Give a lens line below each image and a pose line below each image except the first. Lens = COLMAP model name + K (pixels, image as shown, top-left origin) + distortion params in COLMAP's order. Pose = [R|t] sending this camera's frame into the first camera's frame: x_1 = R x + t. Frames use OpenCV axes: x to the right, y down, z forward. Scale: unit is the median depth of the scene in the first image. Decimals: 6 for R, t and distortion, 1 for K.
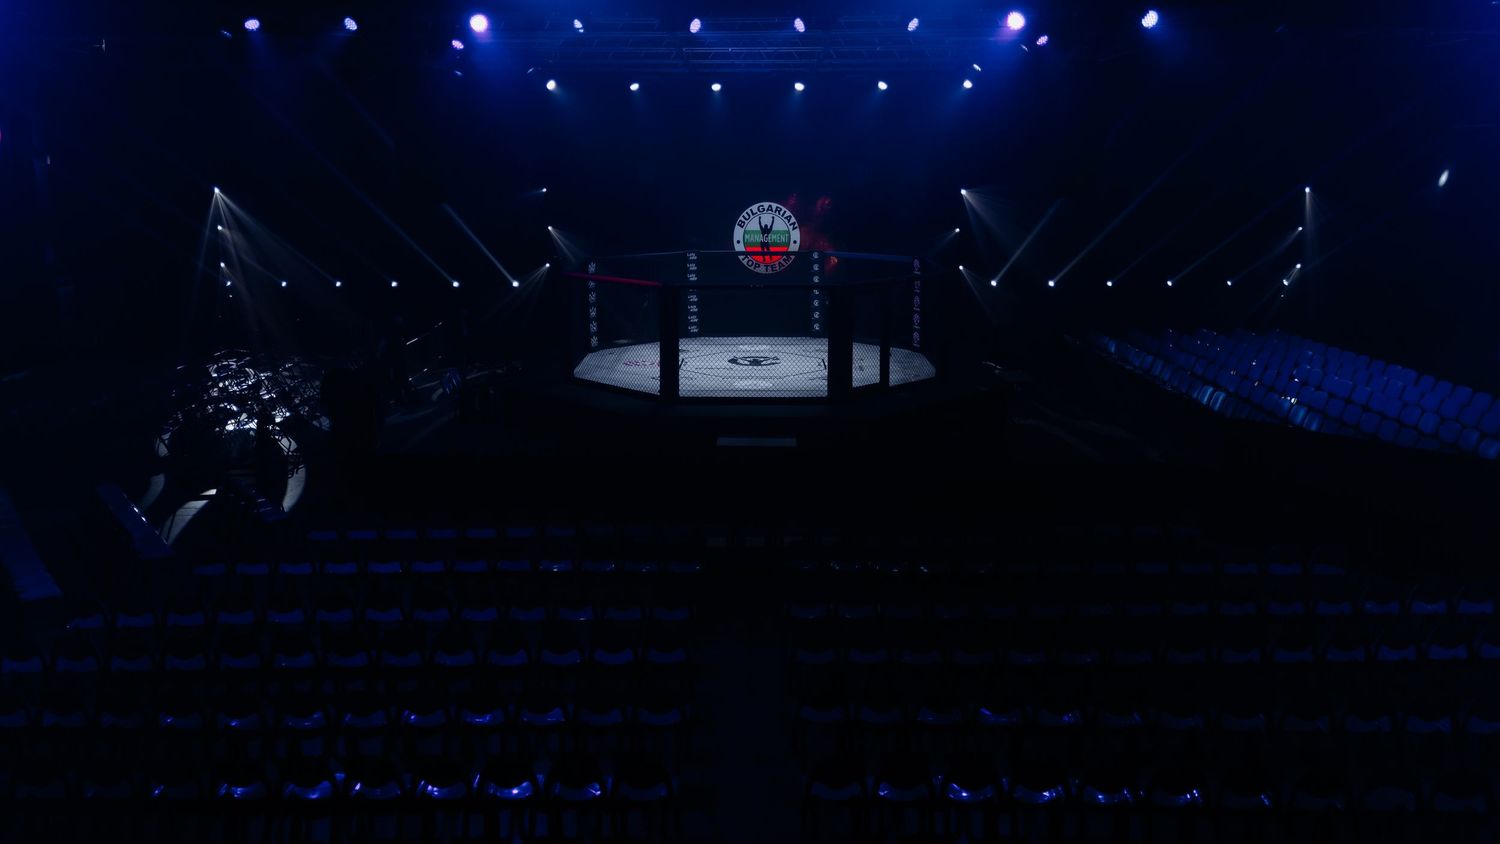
lens RADIAL K [[1041.2, 0, 743.1], [0, 1041.2, 366.1], [0, 0, 1]] dist [0.037240, -0.001051]
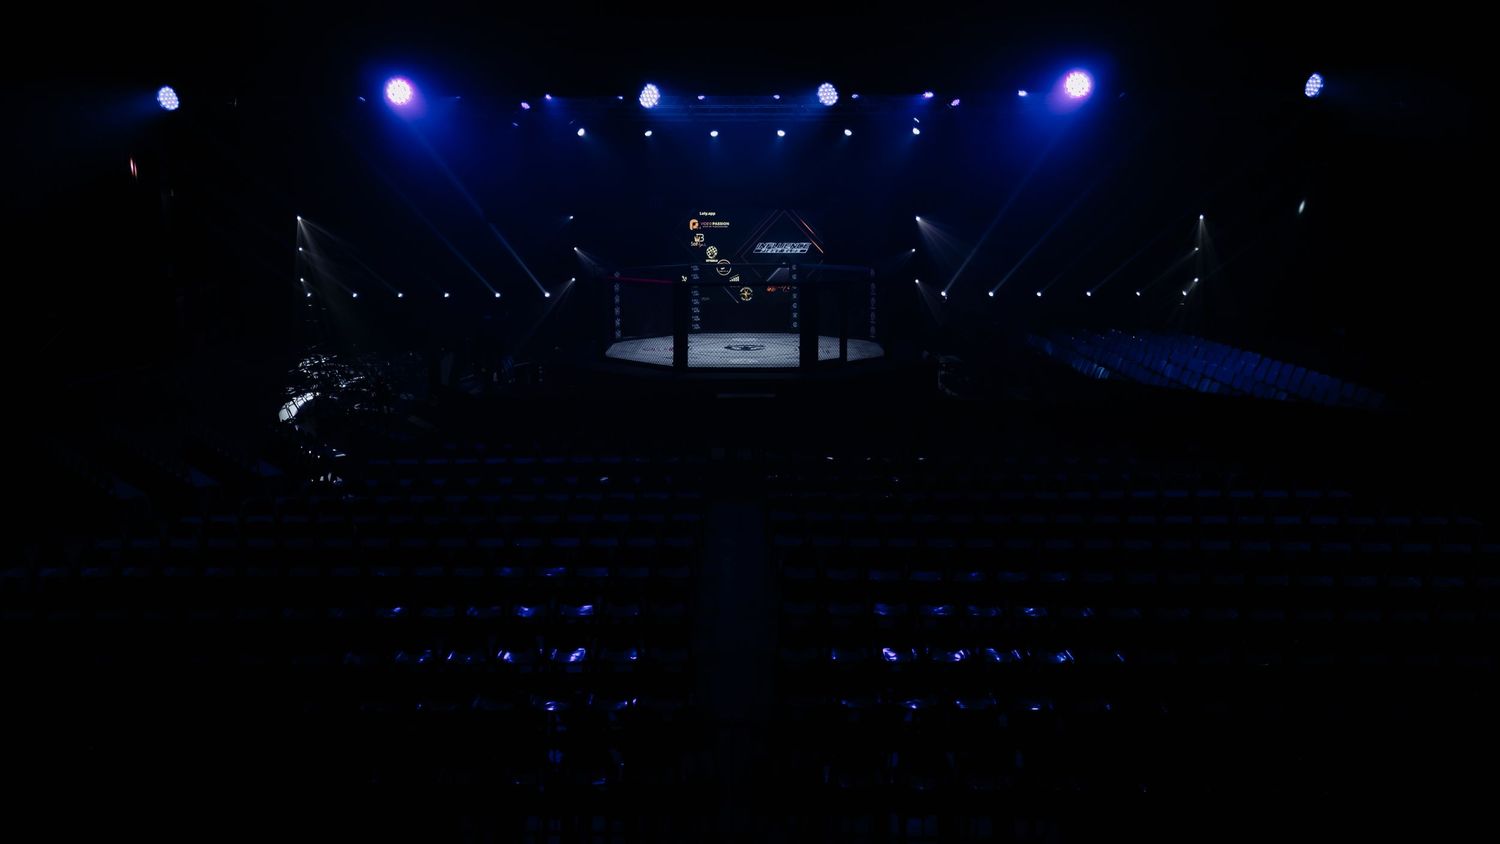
lens RADIAL K [[1041.2, 0, 743.1], [0, 1041.2, 366.1], [0, 0, 1]] dist [0.037240, -0.001051]
pose [[0.999975, -0.001639, 0.006831, -0.000218], [0.001881, 0.999370, -0.035451, 0.065666], [-0.006769, 0.035463, 0.999348, -0.285105]]
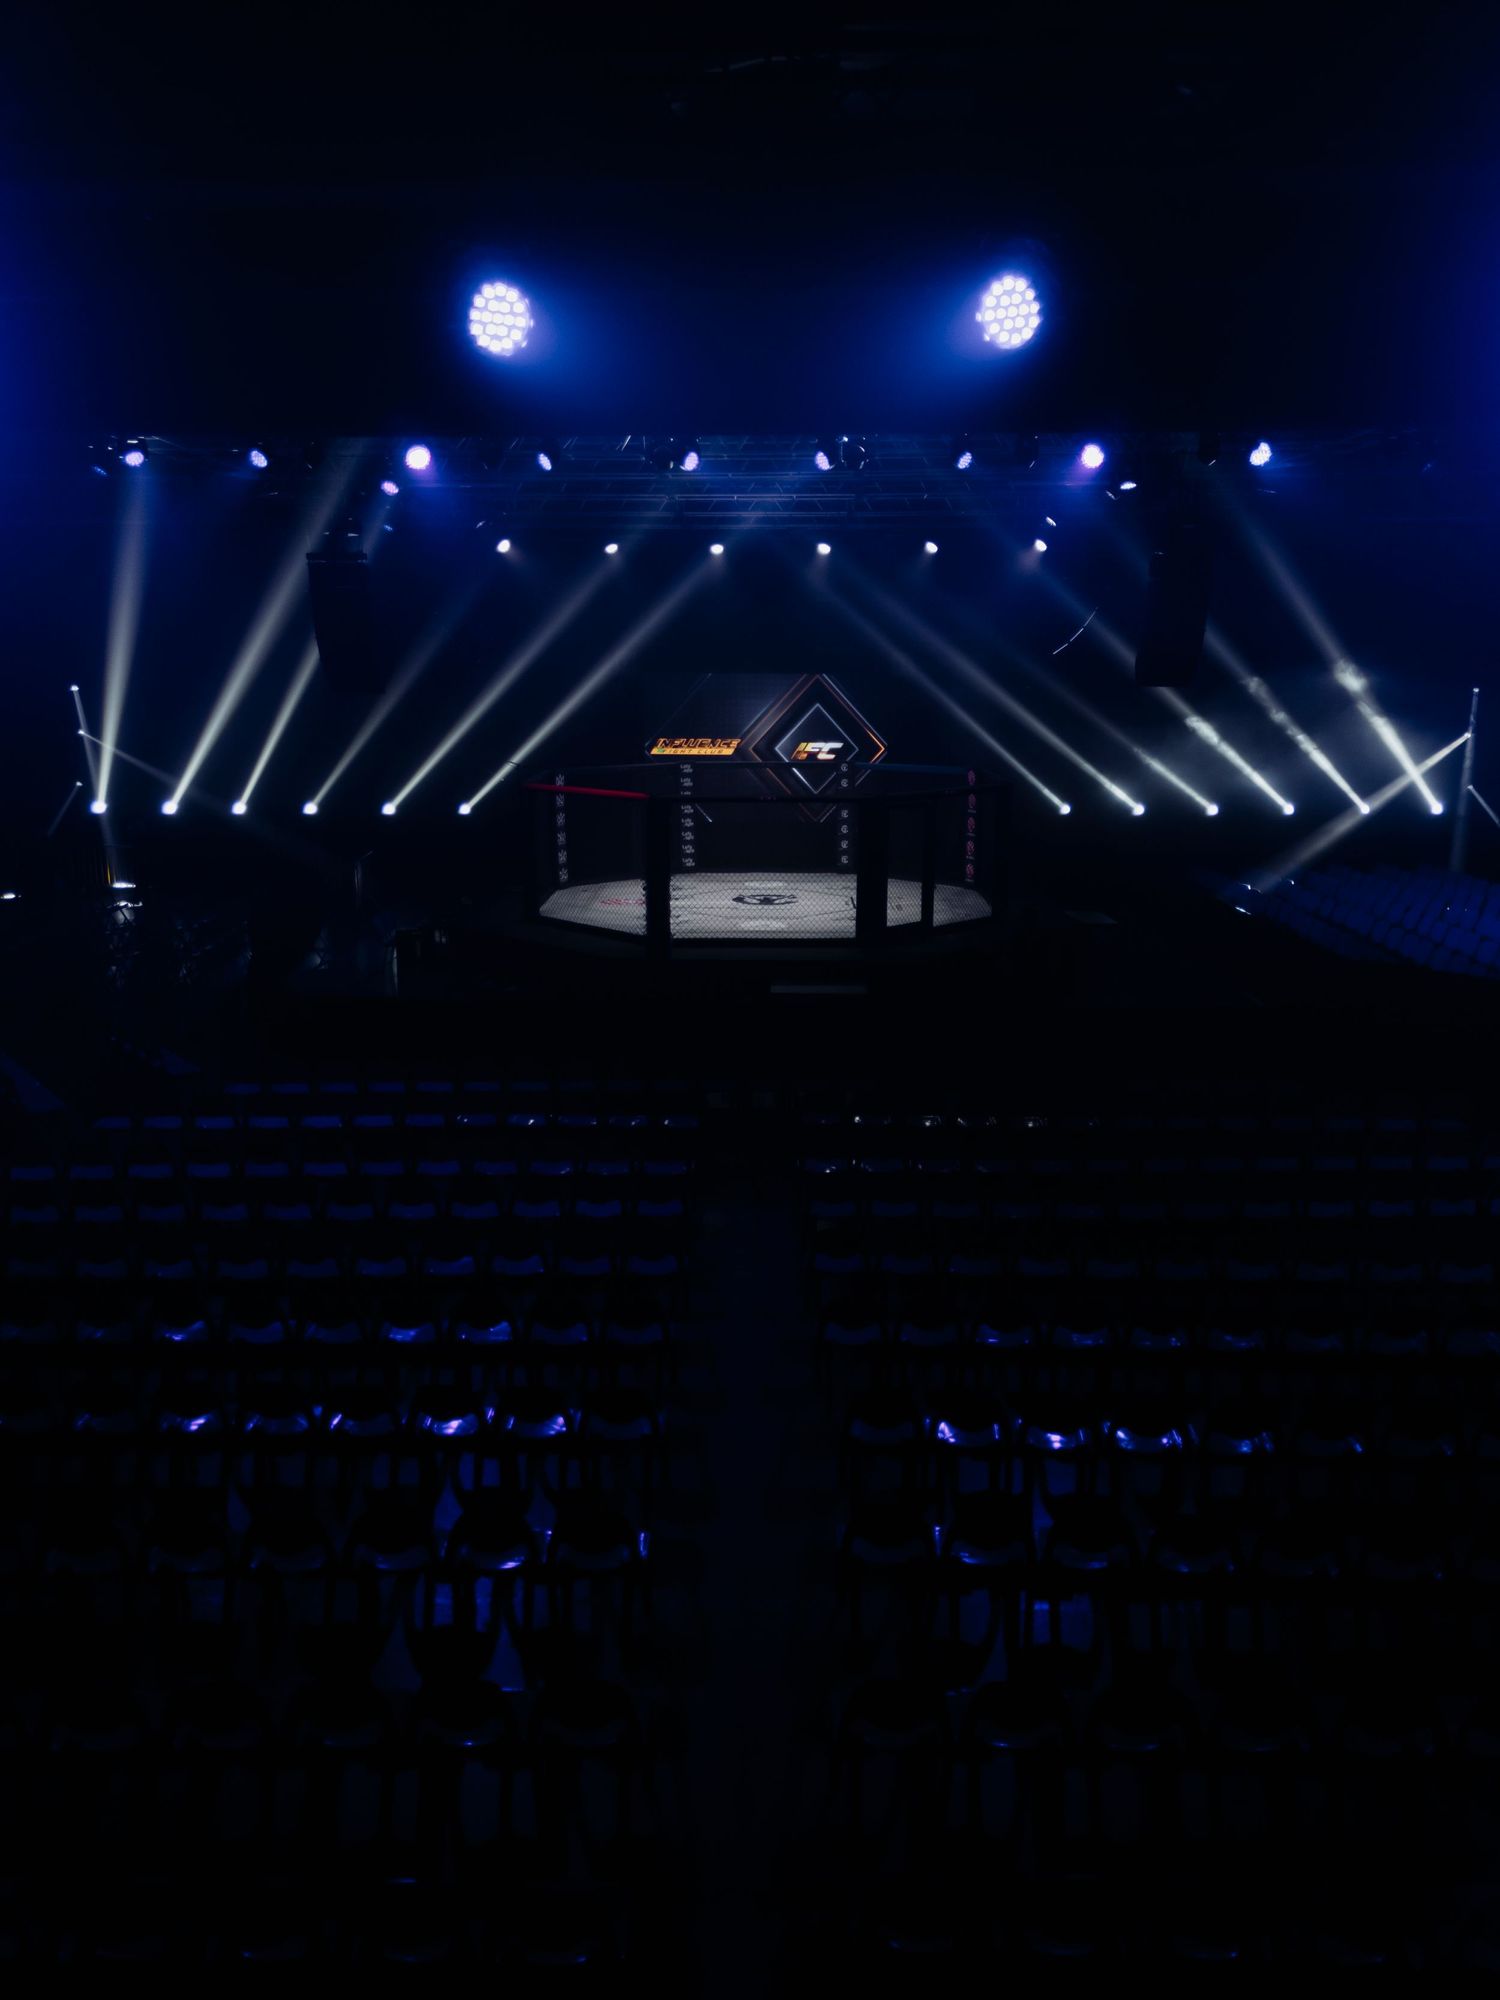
lens RADIAL K [[1375.5, 0, 749.1], [0, 1375.5, 1022.2], [0, 0, 1]] dist [0.040936, -0.002443]
pose [[0.999995, 0.002477, -0.002062, 0.000924], [-0.002350, 0.998230, 0.059433, 0.027505], [0.002205, -0.059428, 0.998230, -0.056555]]
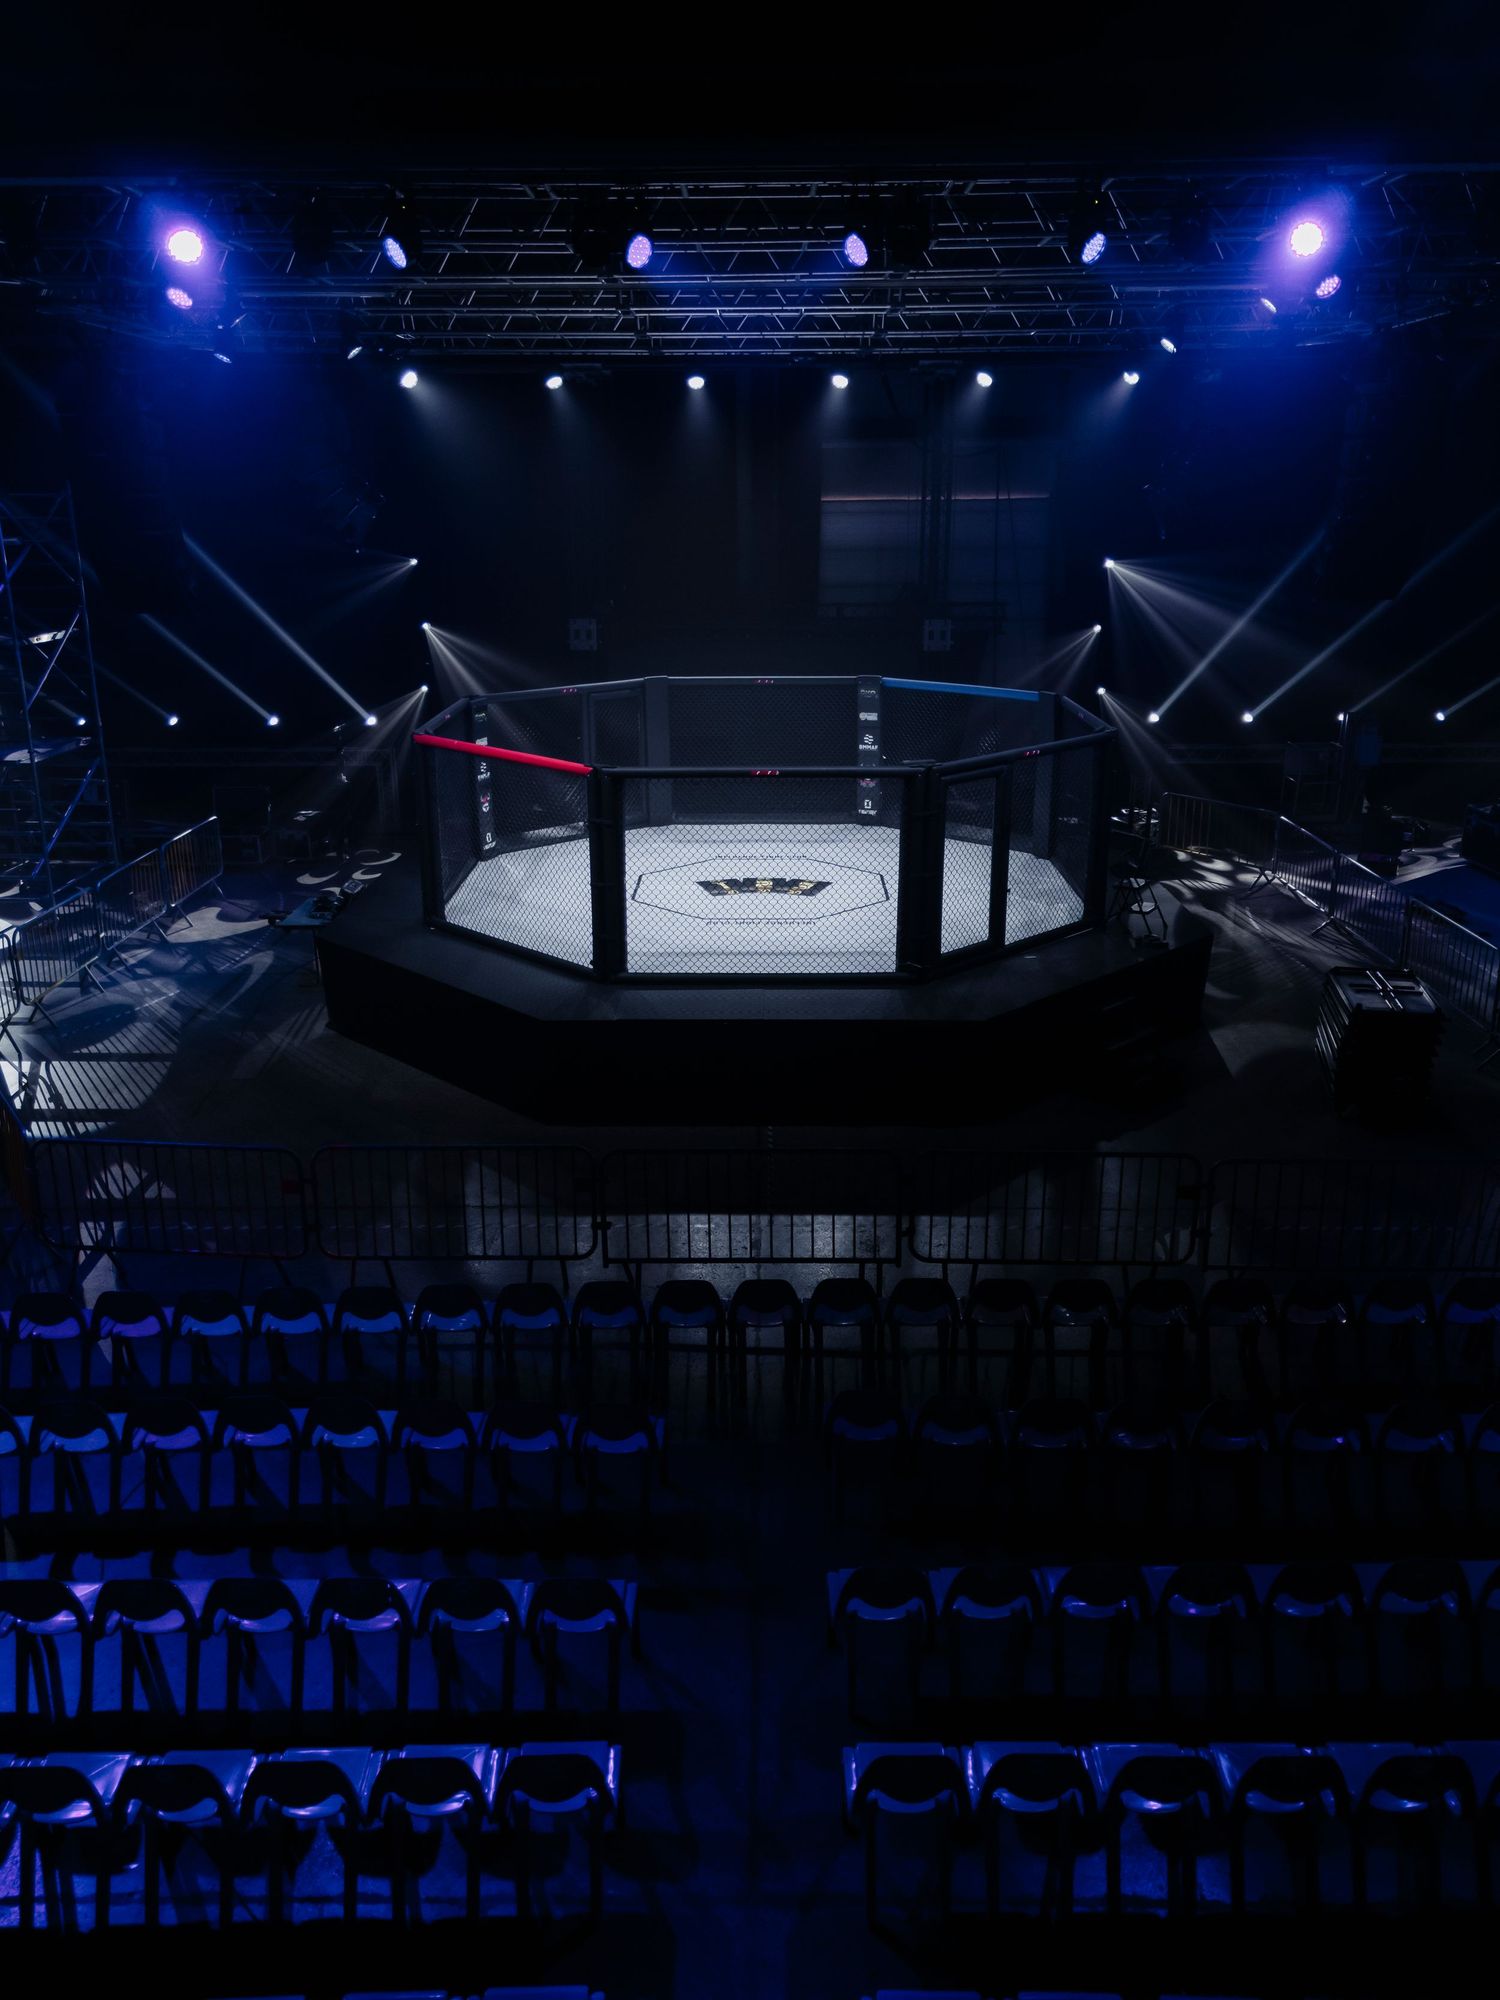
lens RADIAL K [[1426.4, 0, 760.8], [0, 1426.4, 952.4], [0, 0, 1]] dist [0.066330, -0.001939]
pose [[0.999958, -0.004717, 0.007900, 0.002588], [0.003762, 0.993144, 0.116841, -0.060028], [-0.008397, -0.116806, 0.993119, 0.215586]]
